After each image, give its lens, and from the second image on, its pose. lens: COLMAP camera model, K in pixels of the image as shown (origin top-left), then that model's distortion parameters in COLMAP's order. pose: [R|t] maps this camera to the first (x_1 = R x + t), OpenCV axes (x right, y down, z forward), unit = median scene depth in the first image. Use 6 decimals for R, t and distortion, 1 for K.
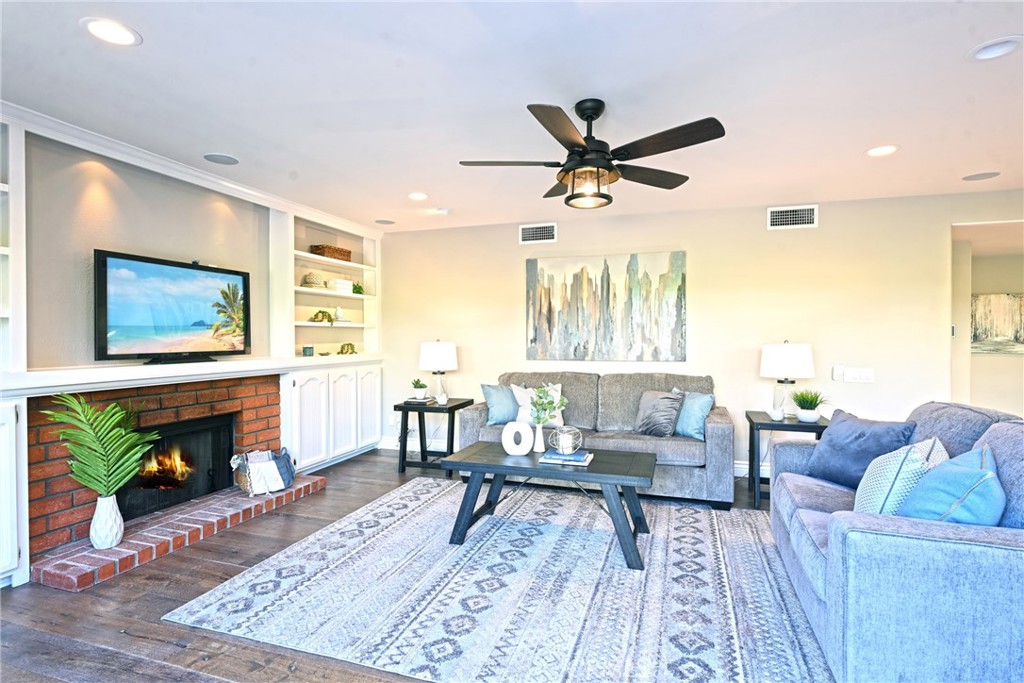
lens RADIAL K [[516.4, 0, 512.0], [0, 516.4, 341.5], [0, 0, 1]] dist [0.002777, -0.000535]
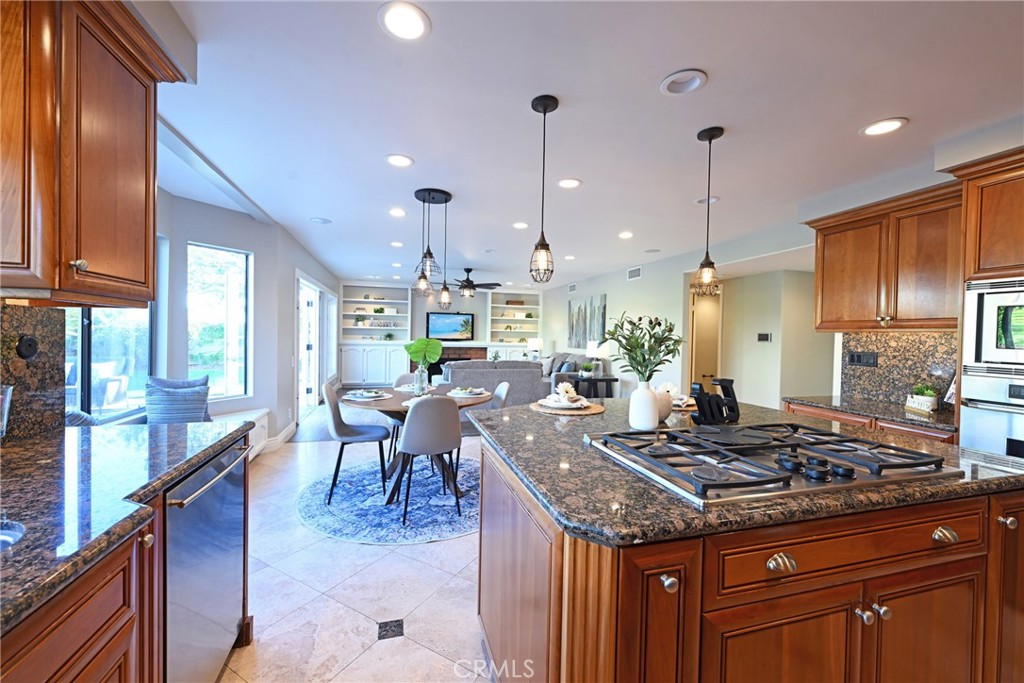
lens RADIAL K [[403.8, 0, 509.2], [0, 403.8, 340.4], [0, 0, 1]] dist [0.000659, -0.000073]
pose [[0.564065, 0.024041, -0.825381, 1.501897], [-0.028474, 0.999548, 0.009655, -0.003620], [0.825240, 0.018056, 0.564494, -0.177520]]
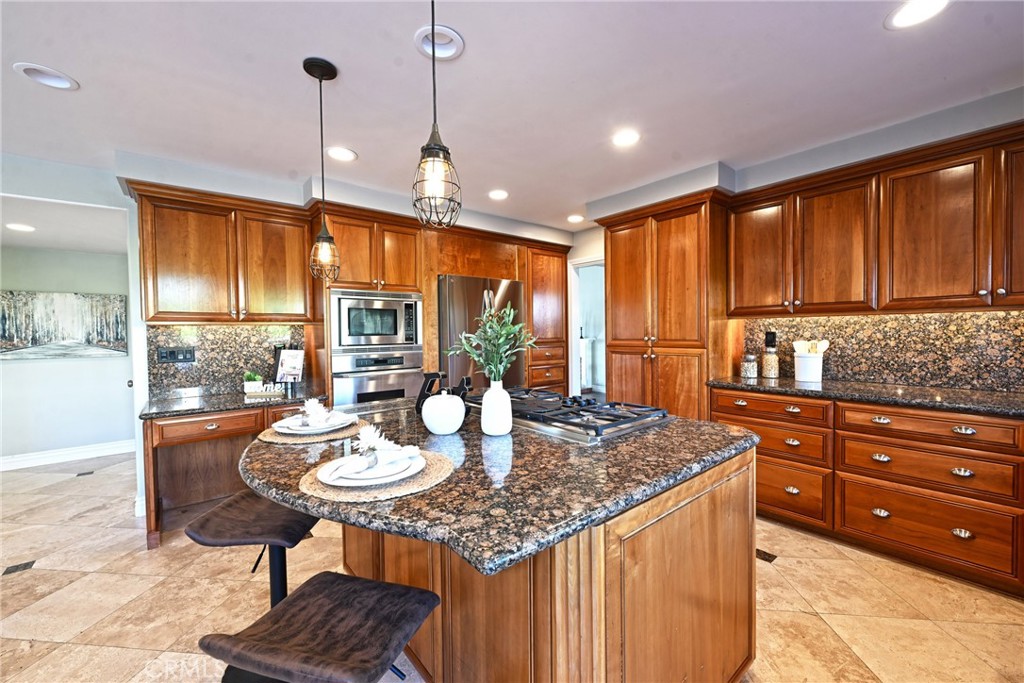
lens RADIAL K [[403.8, 0, 509.2], [0, 403.8, 340.4], [0, 0, 1]] dist [0.000659, -0.000073]
pose [[0.532743, -0.027882, 0.845817, 0.987044], [0.022550, 0.999570, 0.018747, -0.004999], [-0.845976, 0.009086, 0.533143, -0.050874]]
